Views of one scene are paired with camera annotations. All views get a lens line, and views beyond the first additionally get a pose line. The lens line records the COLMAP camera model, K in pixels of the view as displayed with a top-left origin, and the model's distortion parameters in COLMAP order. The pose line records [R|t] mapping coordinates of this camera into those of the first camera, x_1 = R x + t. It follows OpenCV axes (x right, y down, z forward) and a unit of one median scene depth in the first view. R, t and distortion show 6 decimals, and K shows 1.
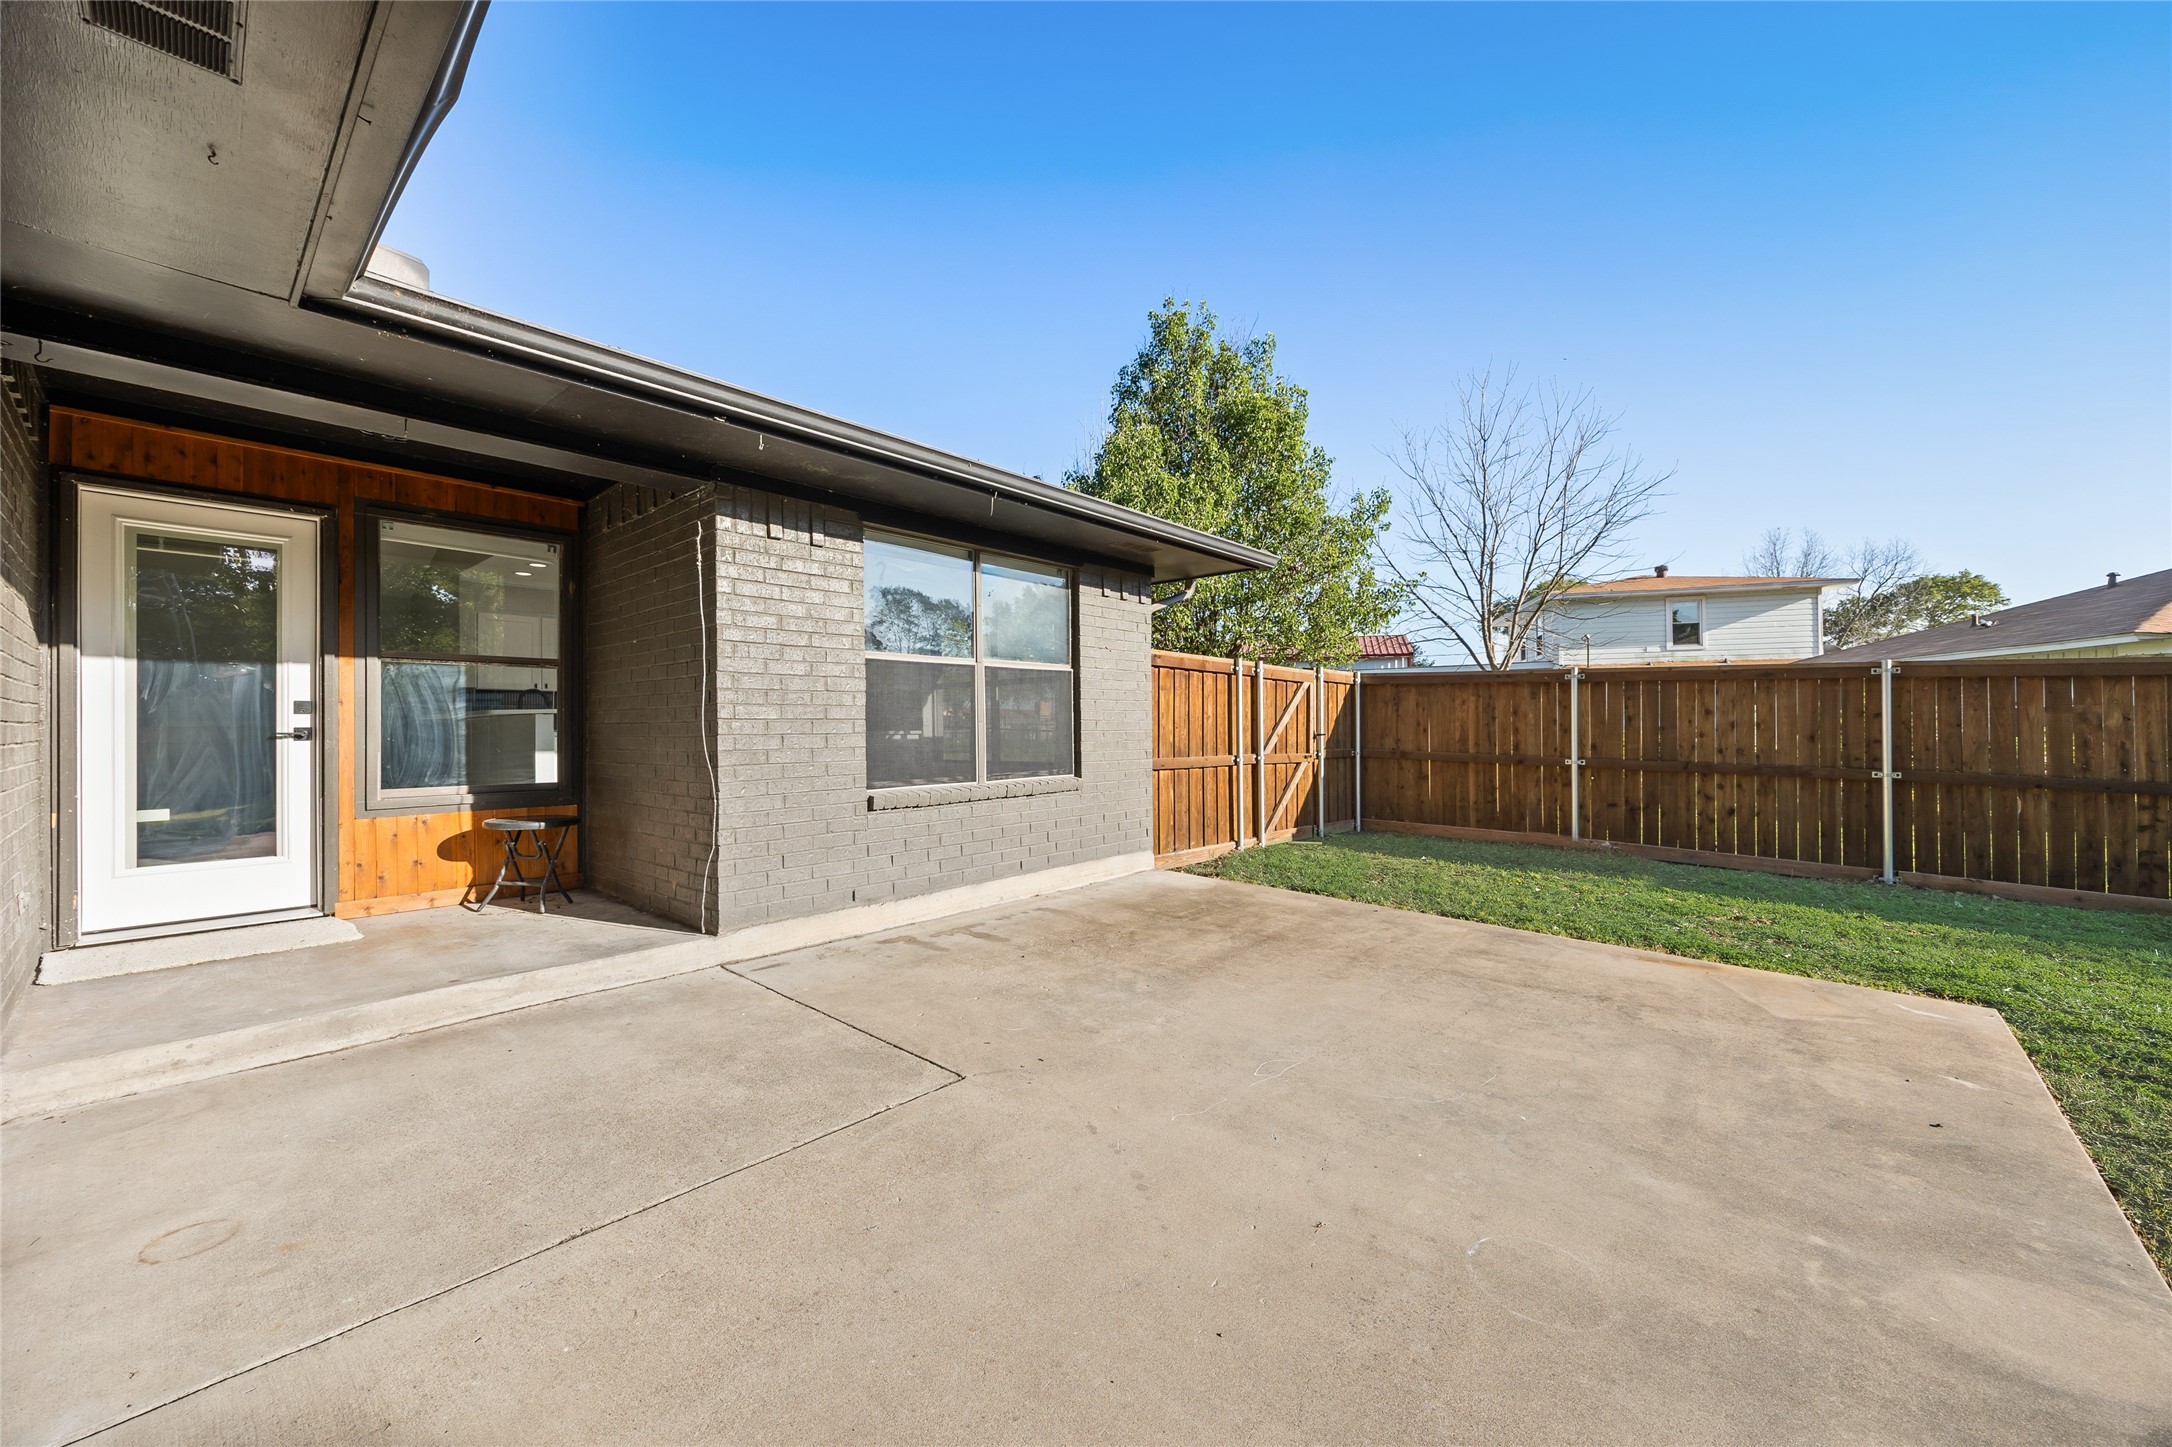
lens RADIAL K [[841.4, 0, 1079.5], [0, 841.4, 719.0], [0, 0, 1]] dist [-0.001913, 0.000184]
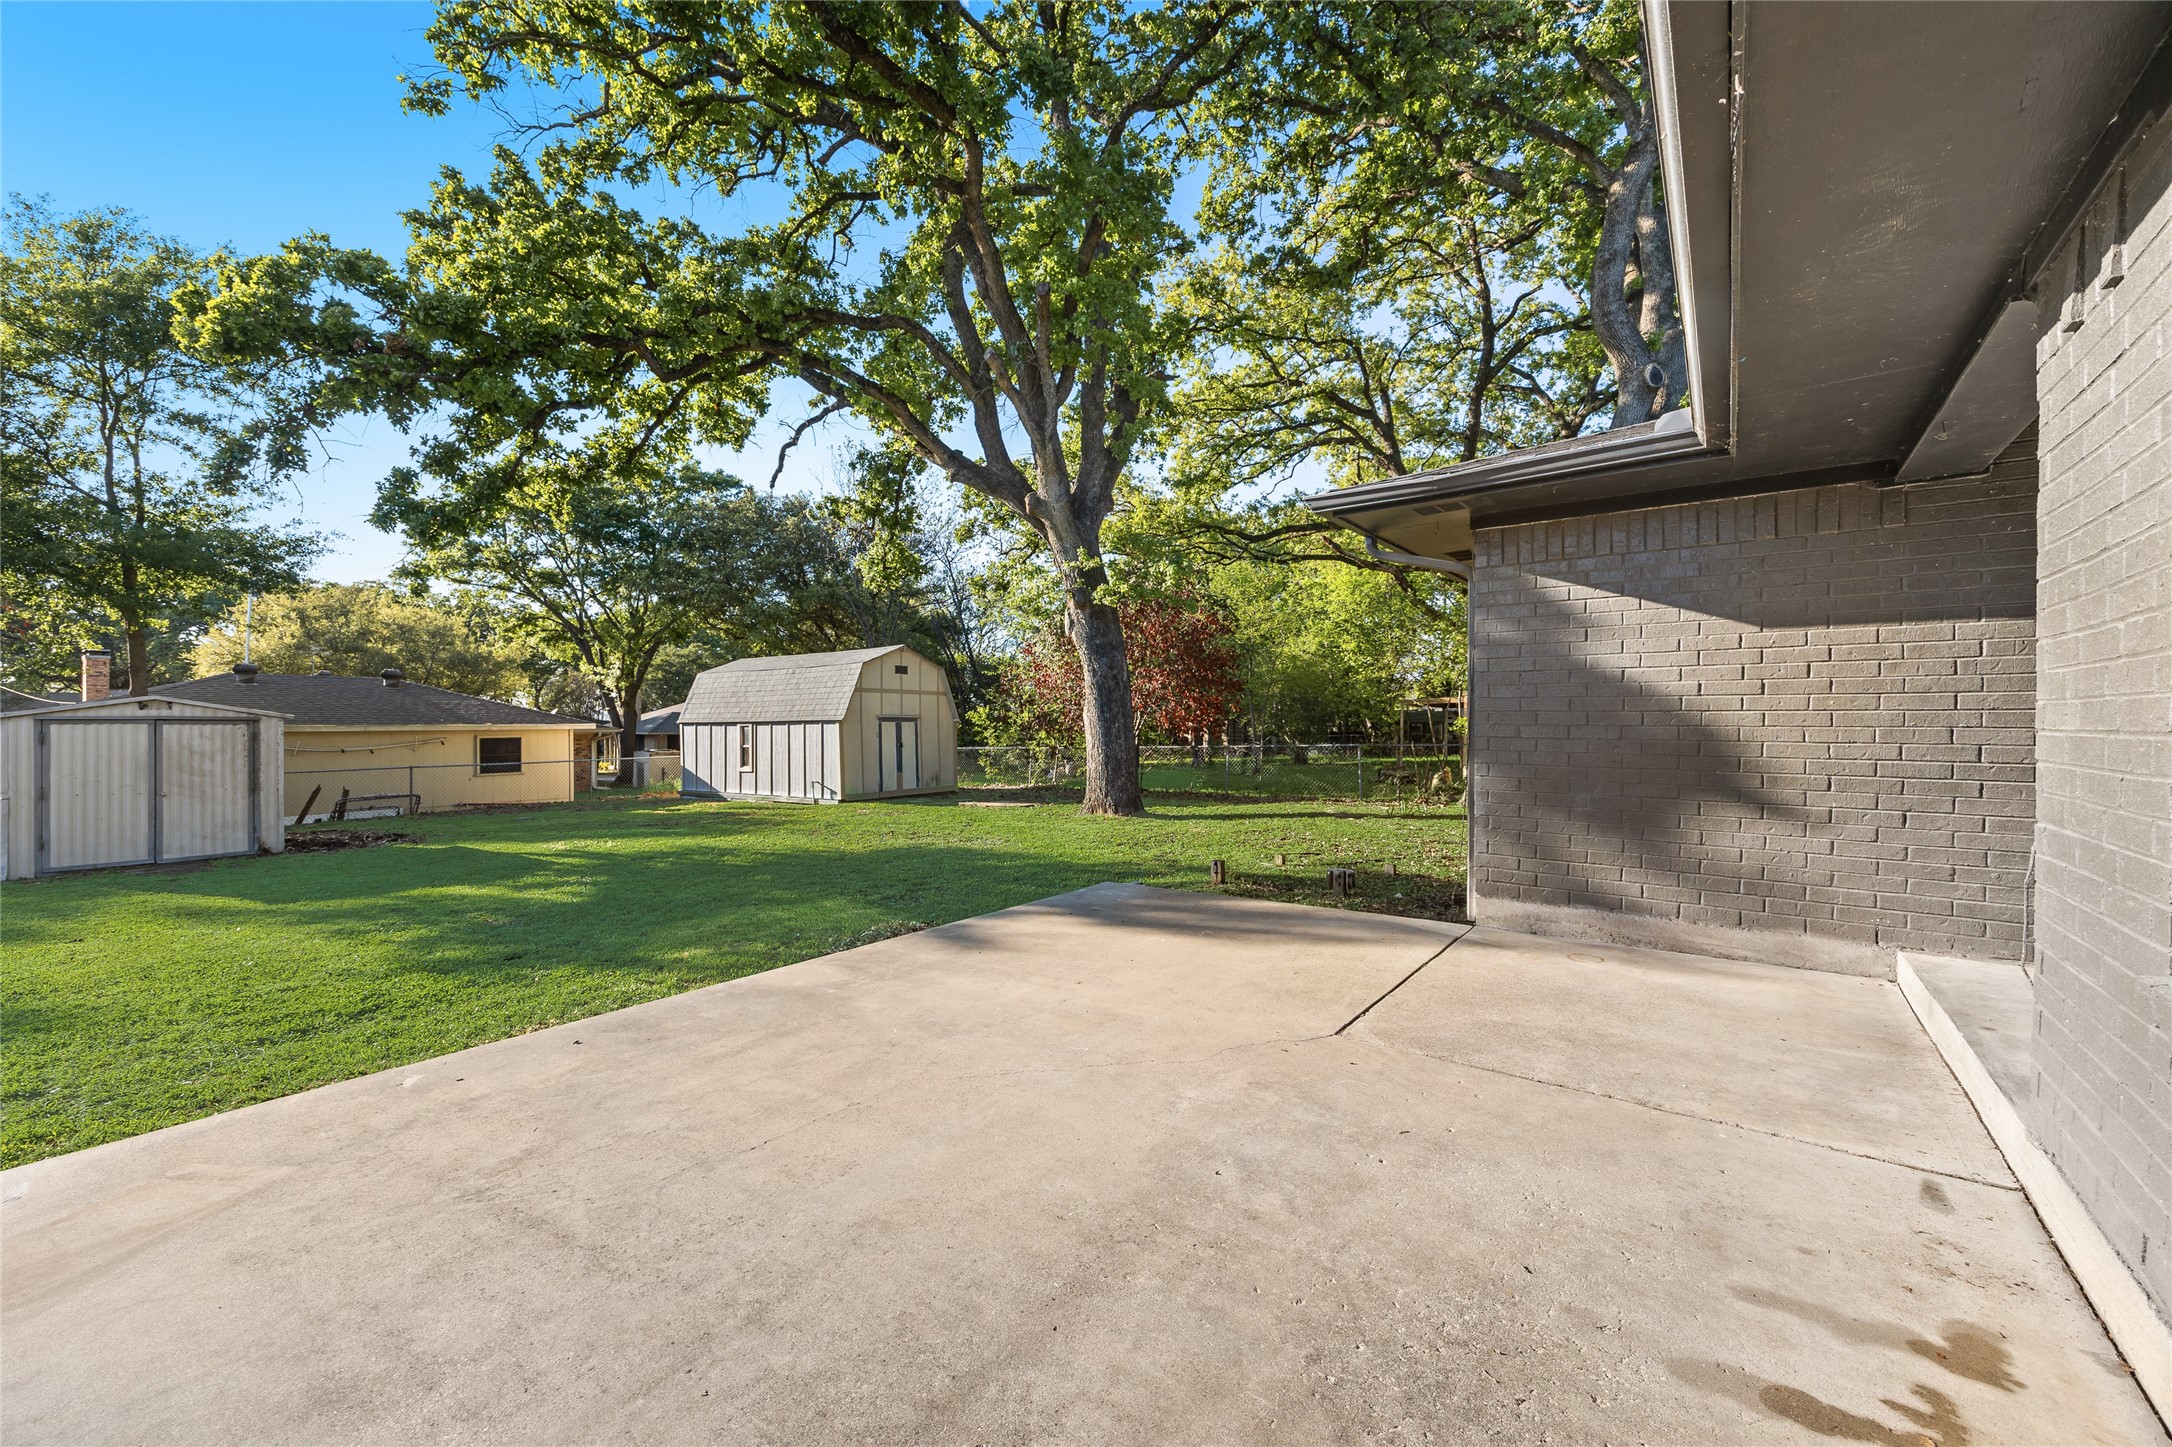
lens RADIAL K [[841.4, 0, 1091.4], [0, 841.4, 724.7], [0, 0, 1]] dist [-0.001913, 0.000184]
pose [[-0.997127, 0.004131, -0.075638, 0.236191], [0.004175, 0.999991, -0.000415, -0.004663], [0.075636, -0.000730, -0.997135, 1.744256]]
